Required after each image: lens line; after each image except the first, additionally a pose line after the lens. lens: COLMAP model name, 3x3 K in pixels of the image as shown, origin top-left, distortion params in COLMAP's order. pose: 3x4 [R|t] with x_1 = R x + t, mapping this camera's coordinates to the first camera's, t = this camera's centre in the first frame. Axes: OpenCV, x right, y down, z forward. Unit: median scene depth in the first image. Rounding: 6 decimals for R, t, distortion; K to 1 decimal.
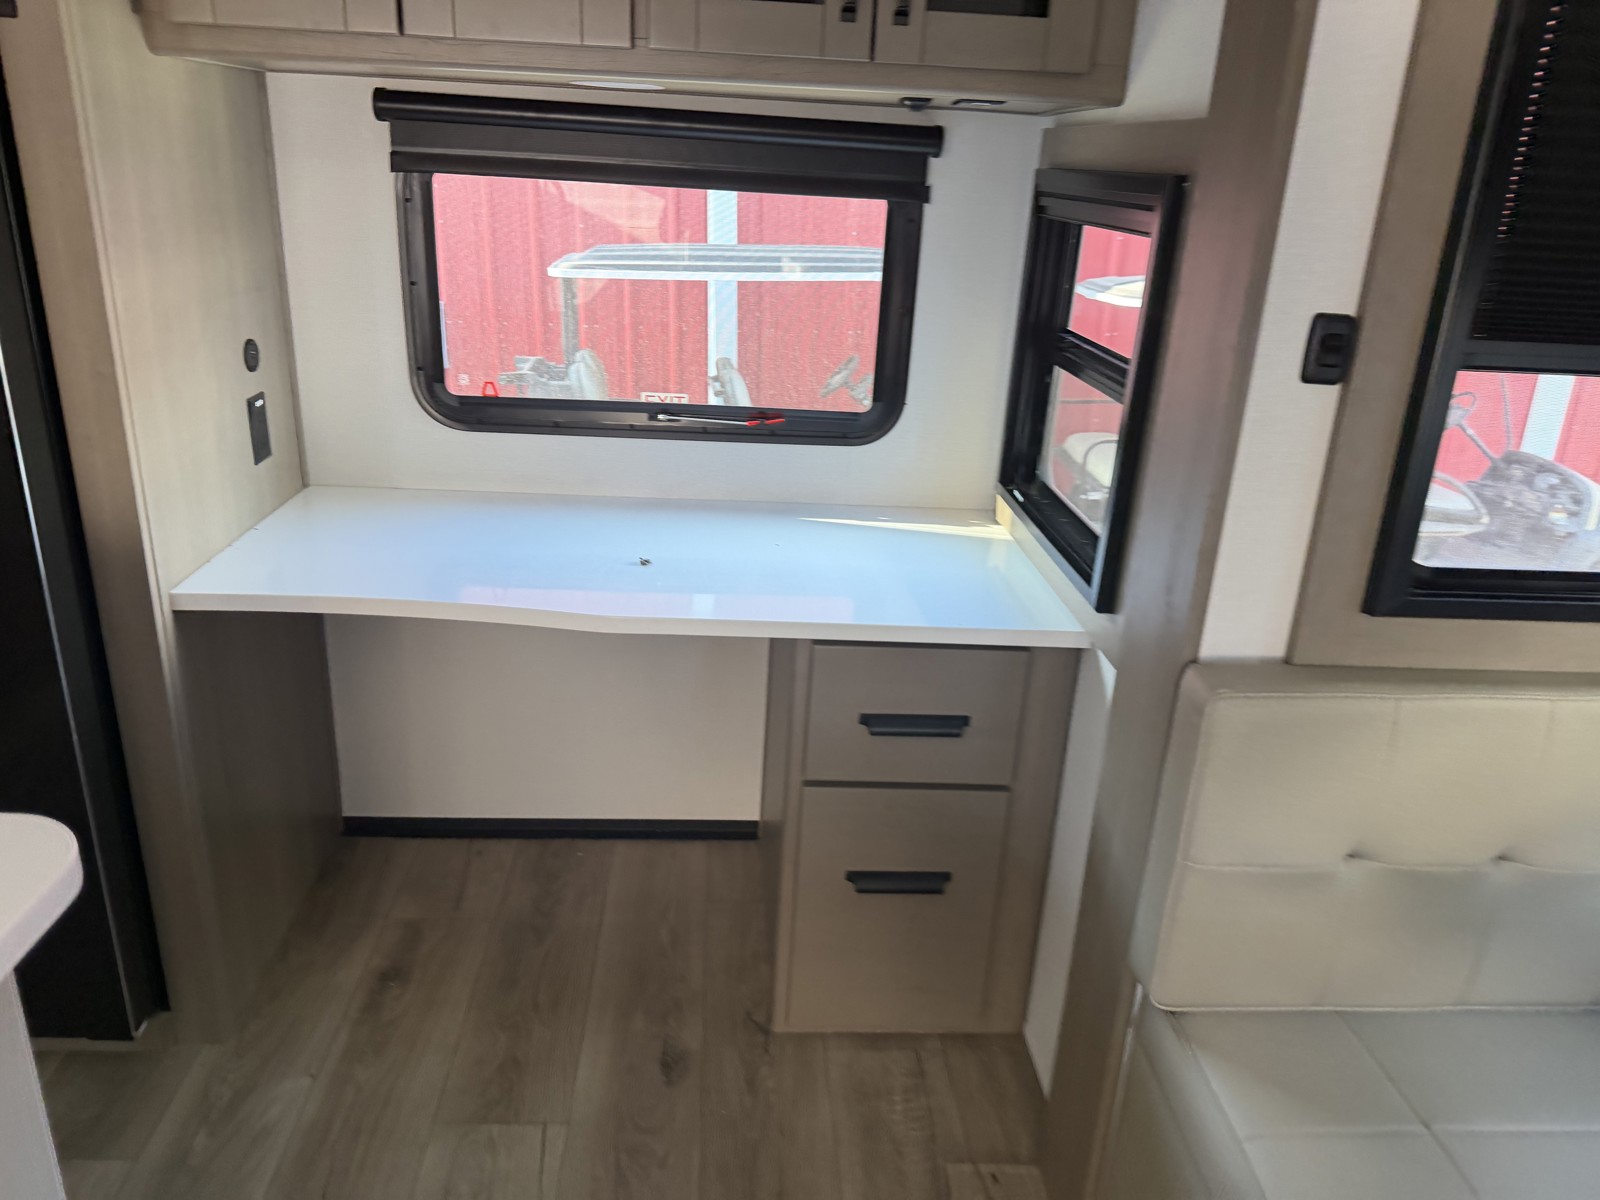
lens RADIAL K [[1137.5, 0, 788.6], [0, 1137.5, 596.1], [0, 0, 1]] dist [0.034060, -0.001855]
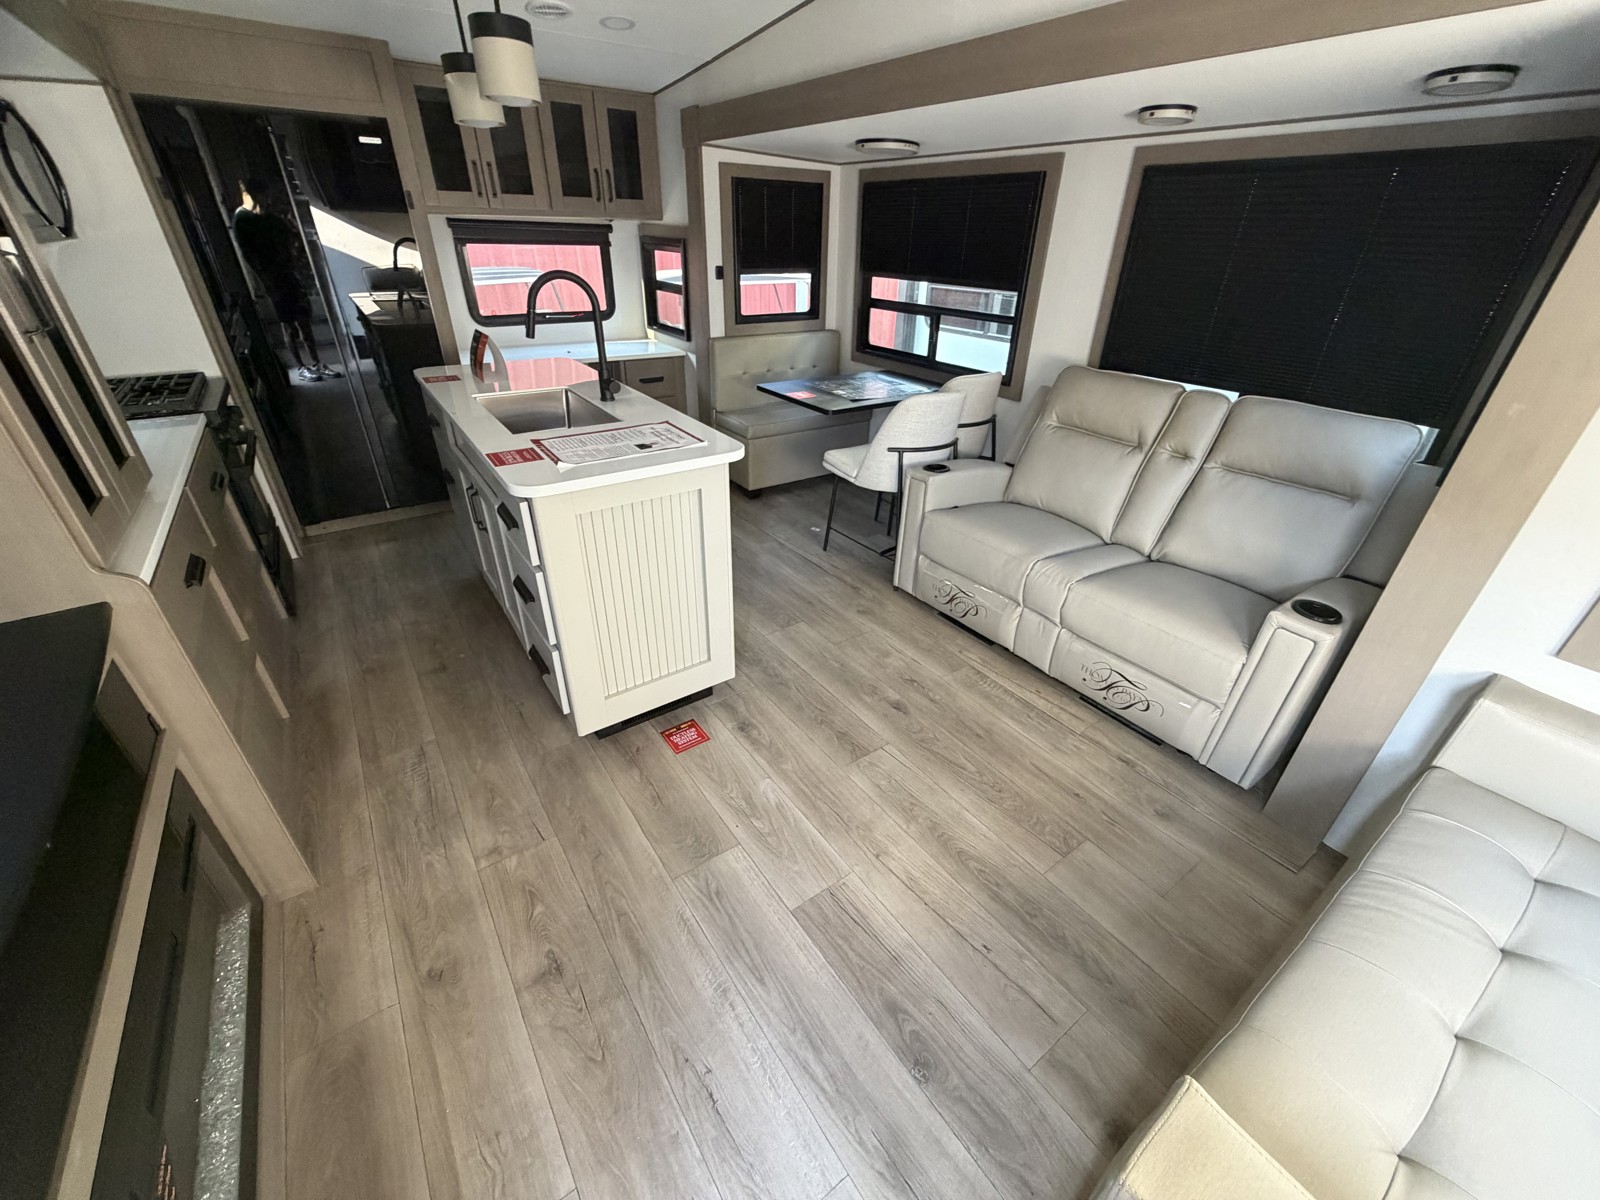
lens RADIAL K [[638.5, 0, 792.7], [0, 638.5, 598.8], [0, 0, 1]] dist [0.000637, 0.001029]
pose [[0.855439, -0.282259, 0.434228, -0.668010], [0.200084, 0.953453, 0.225597, 0.437338], [-0.477693, -0.106102, 0.872096, -1.338750]]
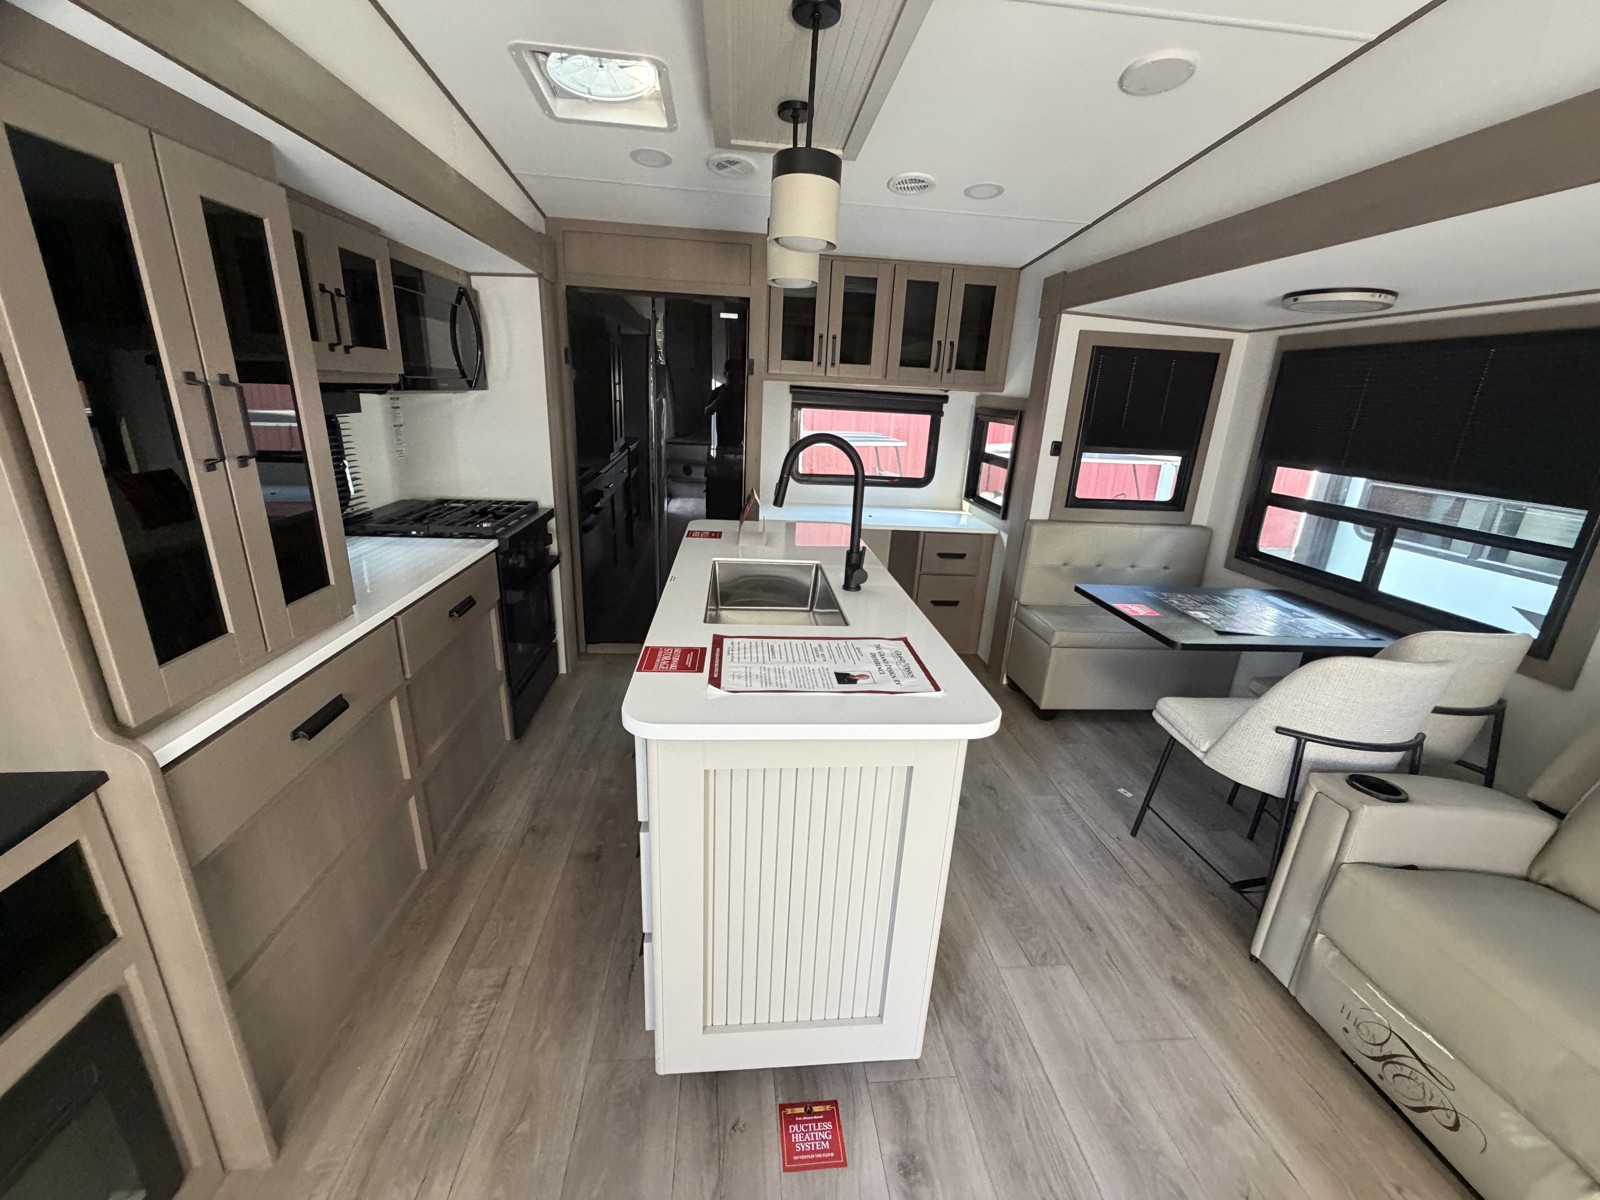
lens RADIAL K [[638.5, 0, 794.1], [0, 638.5, 599.7], [0, 0, 1]] dist [0.000637, 0.001029]
pose [[0.999539, -0.005865, 0.029793, -0.440961], [0.007329, 0.998760, -0.049243, 0.339566], [-0.029467, 0.049438, 0.998342, -1.000484]]
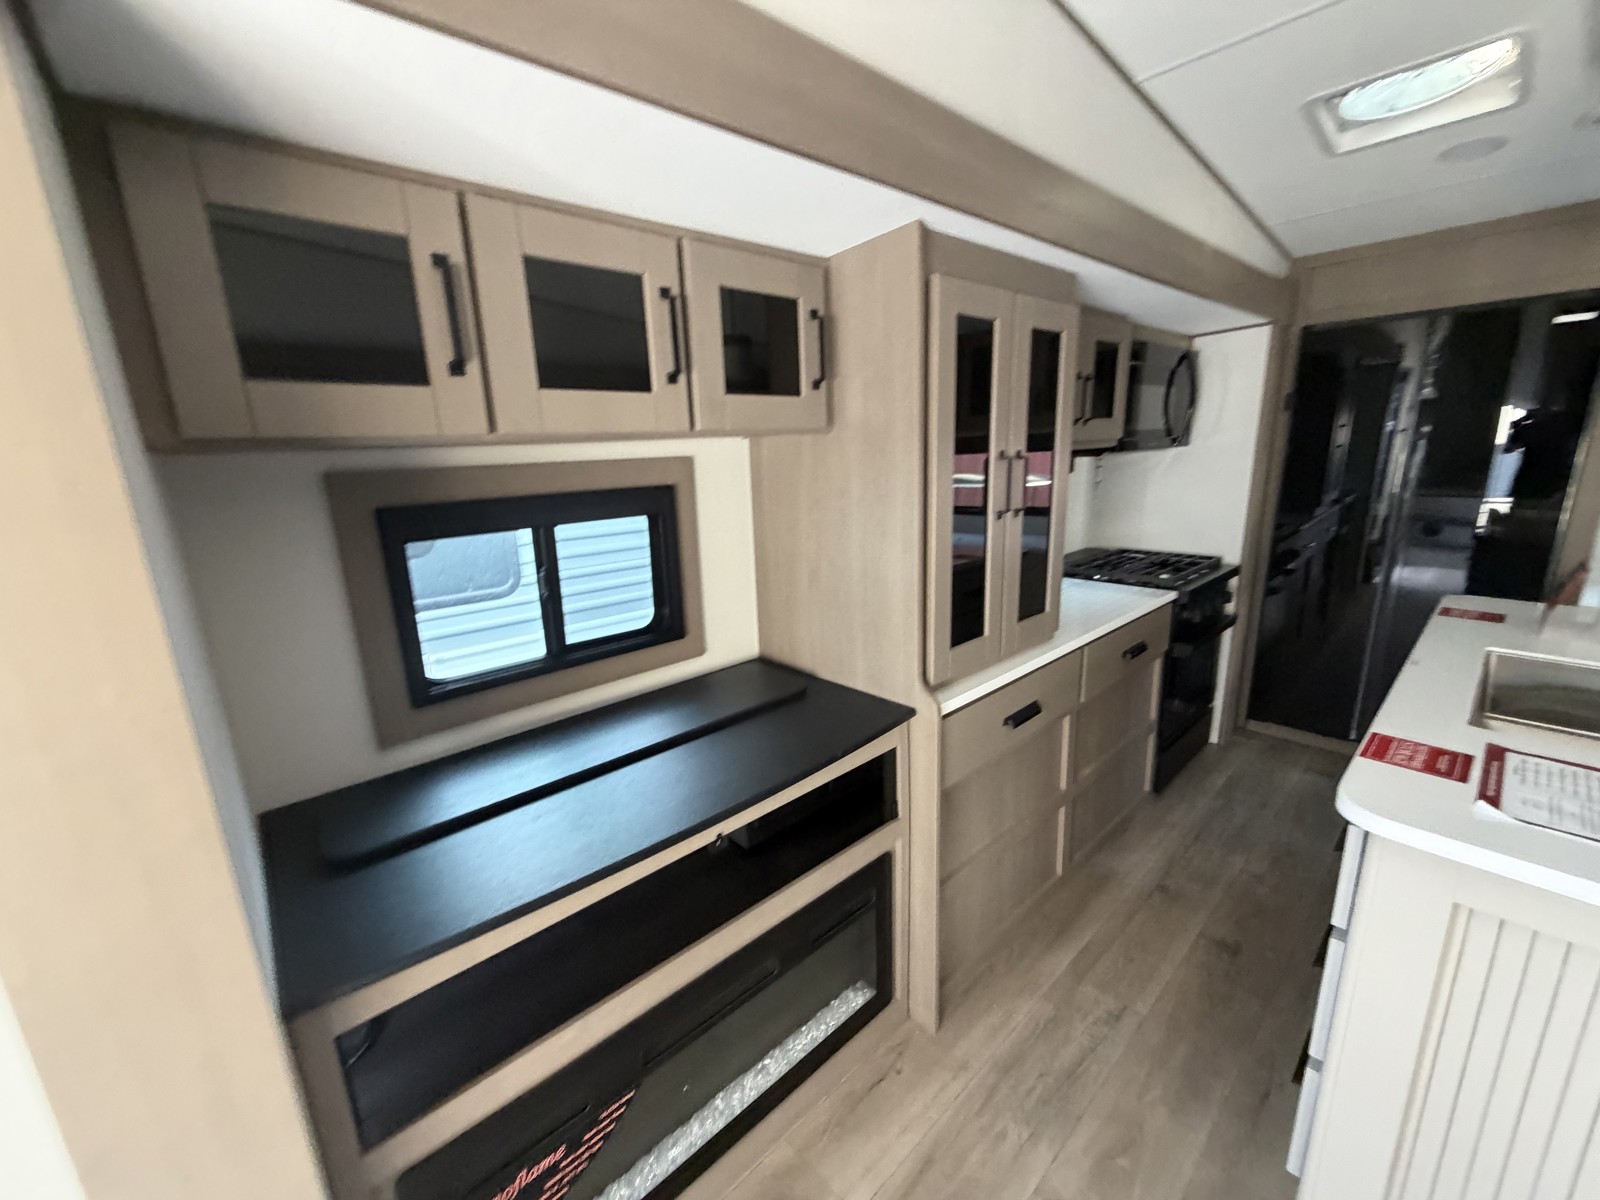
lens RADIAL K [[638.5, 0, 800.2], [0, 638.5, 601.0], [0, 0, 1]] dist [0.000637, 0.001029]
pose [[0.621921, 0.119575, -0.773897, -0.468483], [-0.217048, 0.975875, -0.023642, 0.366439], [0.752399, 0.182676, 0.632870, -1.099074]]
